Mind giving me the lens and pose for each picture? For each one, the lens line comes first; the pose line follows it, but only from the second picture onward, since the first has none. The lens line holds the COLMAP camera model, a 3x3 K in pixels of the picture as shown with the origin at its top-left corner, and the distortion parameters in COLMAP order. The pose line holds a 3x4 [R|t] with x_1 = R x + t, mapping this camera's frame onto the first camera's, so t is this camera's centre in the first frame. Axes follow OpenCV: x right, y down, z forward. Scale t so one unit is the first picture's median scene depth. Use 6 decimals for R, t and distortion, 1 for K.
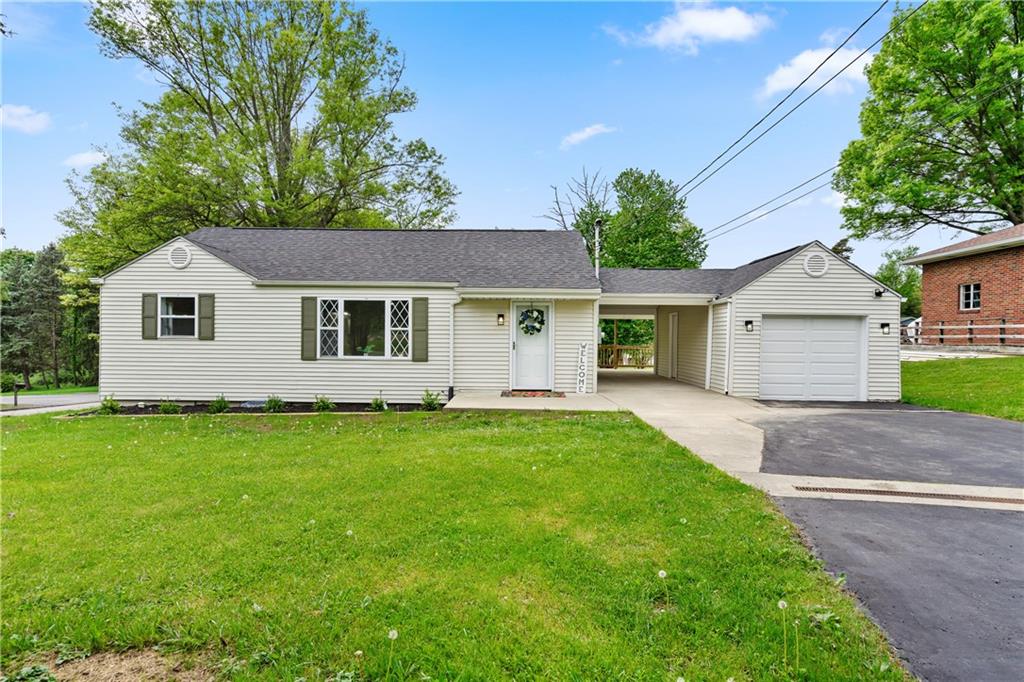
lens RADIAL K [[519.0, 0, 514.4], [0, 519.0, 340.2], [0, 0, 1]] dist [-0.002422, 0.002274]
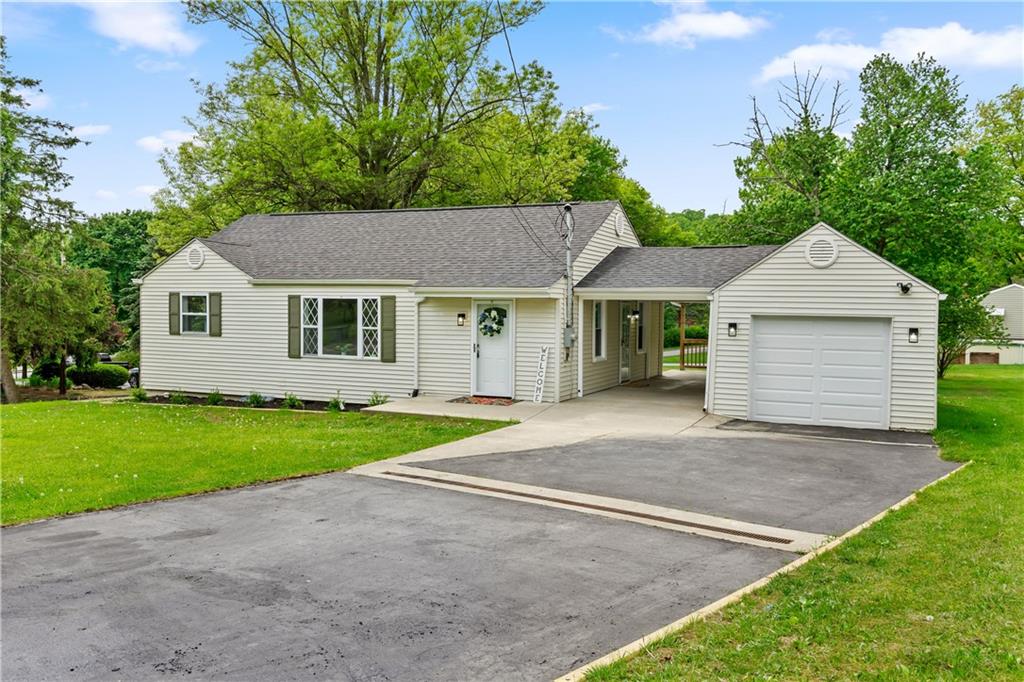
lens RADIAL K [[811.8, 0, 510.7], [0, 811.8, 343.7], [0, 0, 1]] dist [0.011092, -0.004427]
pose [[0.924677, 0.017989, -0.380326, 0.601507], [-0.003694, 0.999260, 0.038283, -0.051648], [0.380733, -0.033995, 0.924060, -0.307330]]
